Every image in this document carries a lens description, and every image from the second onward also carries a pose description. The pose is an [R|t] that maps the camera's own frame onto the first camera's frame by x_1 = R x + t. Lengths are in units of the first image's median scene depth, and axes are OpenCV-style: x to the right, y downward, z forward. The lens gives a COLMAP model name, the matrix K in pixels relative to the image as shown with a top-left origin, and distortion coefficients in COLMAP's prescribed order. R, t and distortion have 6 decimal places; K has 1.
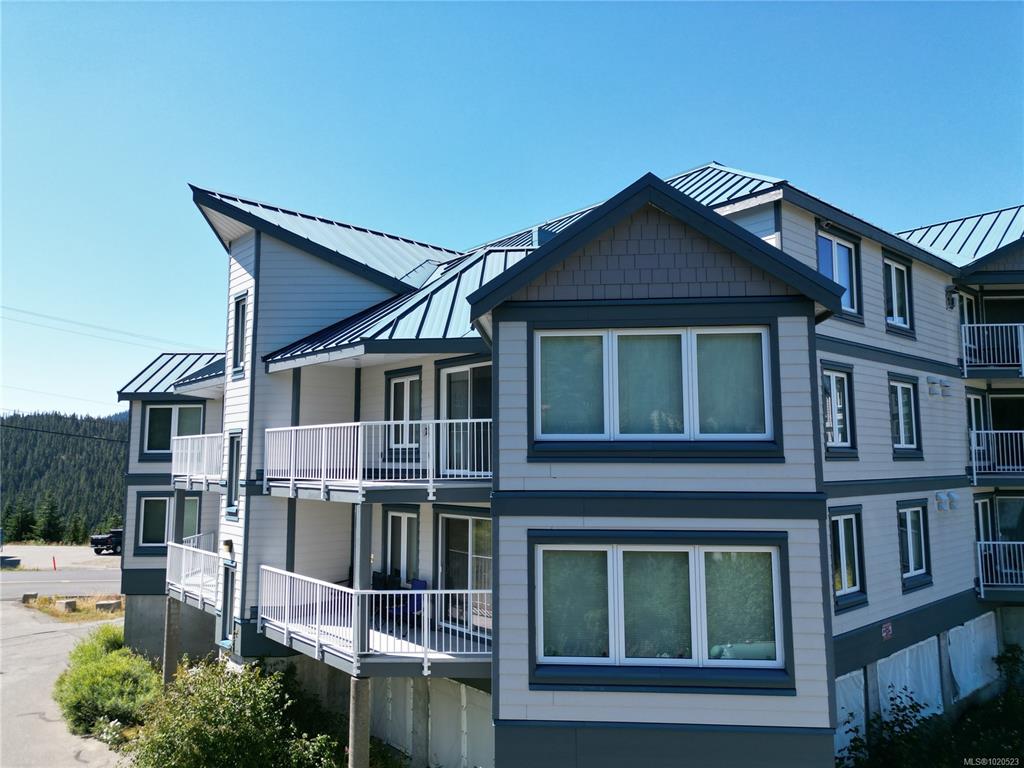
lens RADIAL K [[717.2, 0, 515.8], [0, 717.2, 381.8], [0, 0, 1]] dist [0.086738, -0.089586]
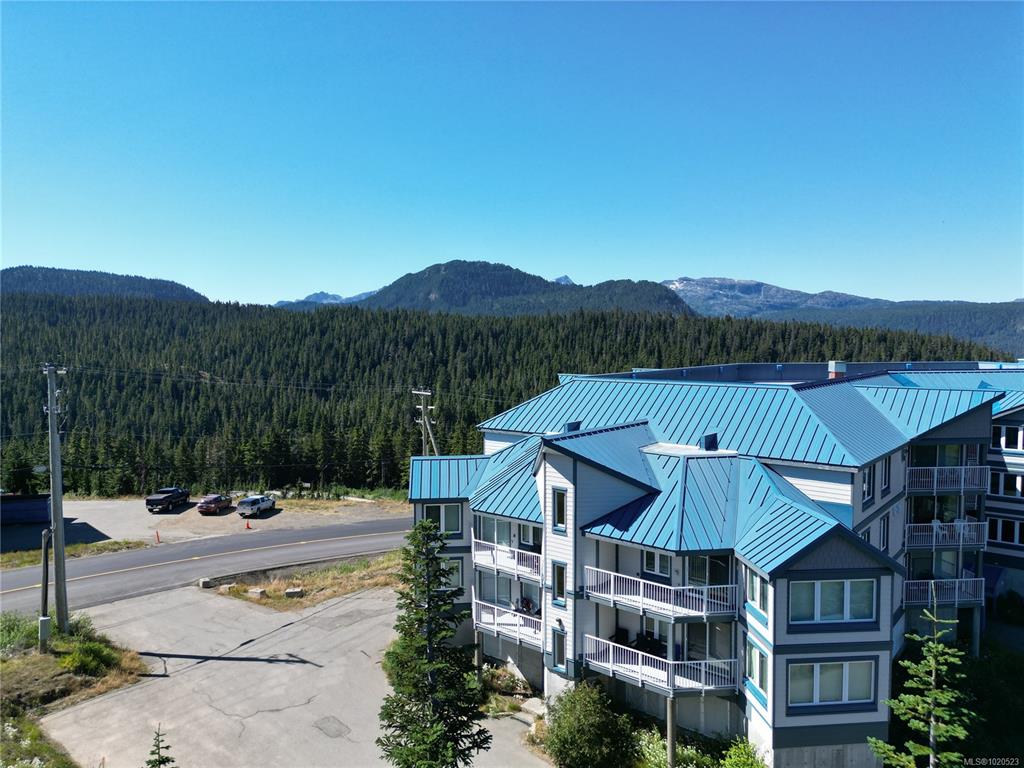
lens RADIAL K [[717.2, 0, 515.8], [0, 717.2, 381.8], [0, 0, 1]] dist [0.086738, -0.089586]
pose [[0.986815, -0.008798, 0.161610, -1.038868], [-0.017858, 0.986506, 0.162751, -0.908471], [-0.160861, -0.163492, 0.973342, -0.947105]]
